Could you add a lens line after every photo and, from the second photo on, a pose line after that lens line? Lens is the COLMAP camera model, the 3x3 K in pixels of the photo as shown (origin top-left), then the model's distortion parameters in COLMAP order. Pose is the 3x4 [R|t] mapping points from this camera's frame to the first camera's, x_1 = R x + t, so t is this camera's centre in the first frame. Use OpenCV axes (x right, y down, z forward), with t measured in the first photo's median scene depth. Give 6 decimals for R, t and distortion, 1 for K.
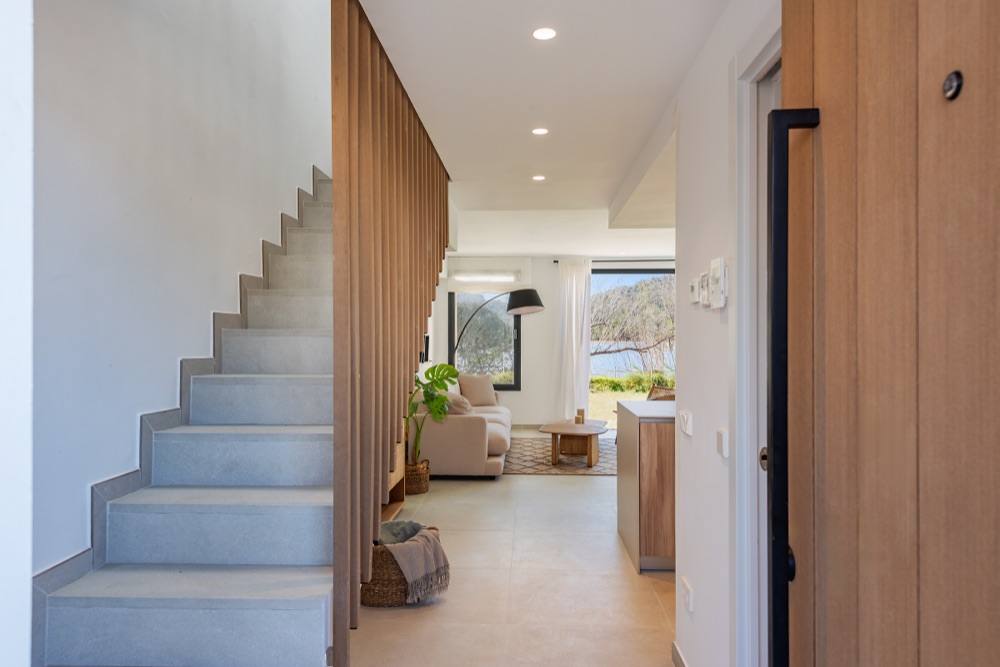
lens RADIAL K [[690.1, 0, 500.0], [0, 690.1, 333.5], [0, 0, 1]] dist [-0.000682, -0.000067]
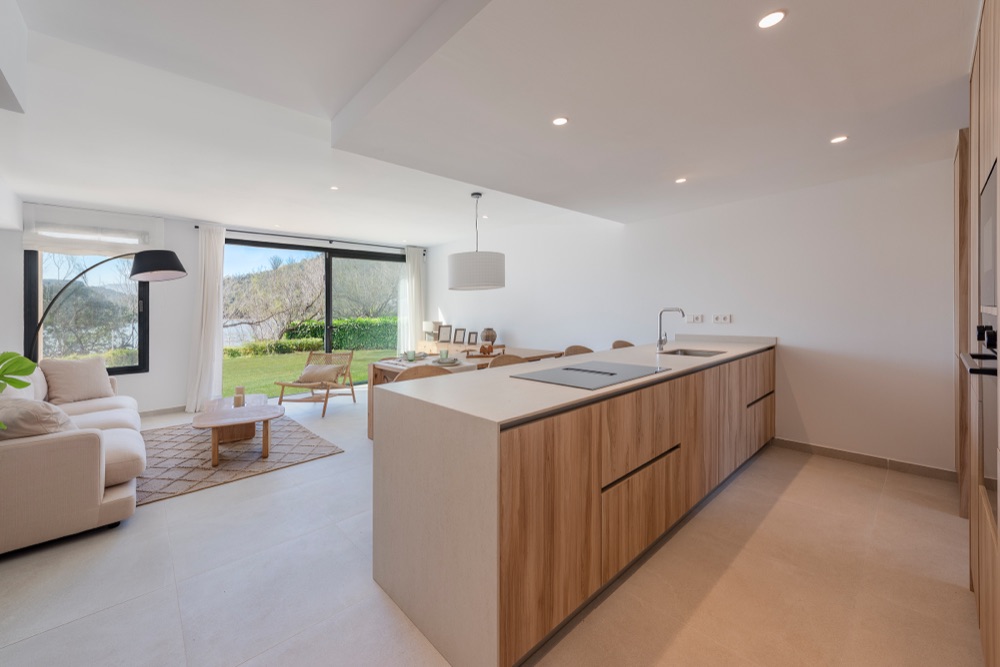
lens RADIAL K [[424.6, 0, 498.4], [0, 424.6, 301.7], [0, 0, 1]] dist [0.001292, -0.007514]
pose [[0.730150, -0.002362, 0.683282, -0.012621], [0.019055, 0.999676, -0.016905, 0.013337], [-0.683021, 0.025363, 0.729959, 0.333291]]
